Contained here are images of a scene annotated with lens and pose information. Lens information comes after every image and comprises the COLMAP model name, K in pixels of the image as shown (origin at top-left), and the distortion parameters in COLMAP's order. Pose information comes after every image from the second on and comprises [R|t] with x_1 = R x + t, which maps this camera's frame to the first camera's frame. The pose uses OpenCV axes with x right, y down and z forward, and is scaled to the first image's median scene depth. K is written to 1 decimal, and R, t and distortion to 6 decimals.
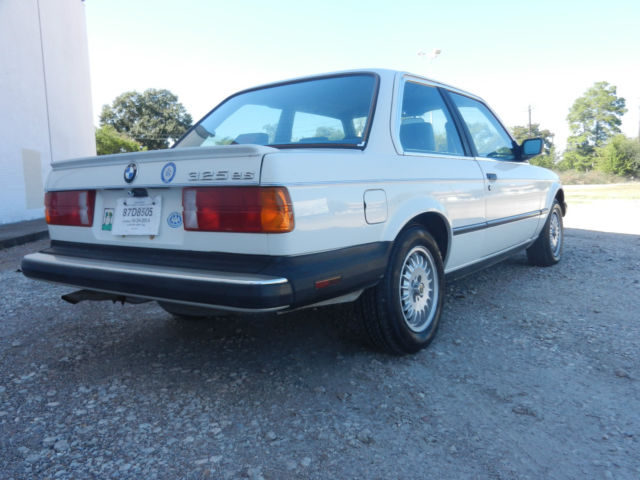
lens RADIAL K [[546.9, 0, 320.0], [0, 546.9, 240.0], [0, 0, 1]] dist [0.001929, 0.018474]
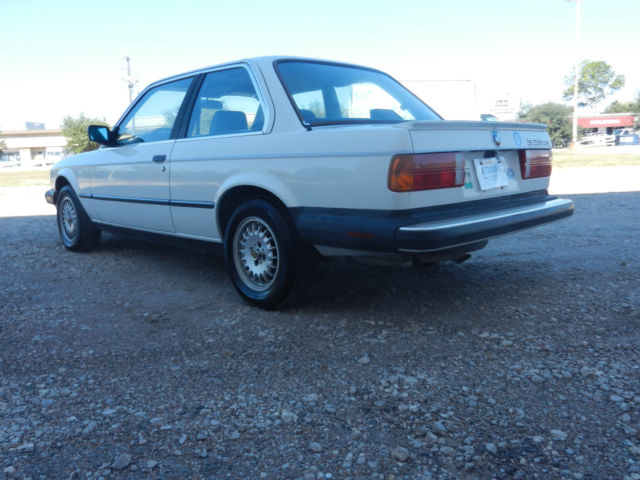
lens RADIAL K [[546.9, 0, 320.0], [0, 546.9, 240.0], [0, 0, 1]] dist [0.001929, 0.018474]
pose [[0.175464, -0.128789, 0.976026, -1.495455], [0.125761, 0.986216, 0.107525, -0.069546], [-0.976420, 0.103880, 0.189242, 1.063005]]
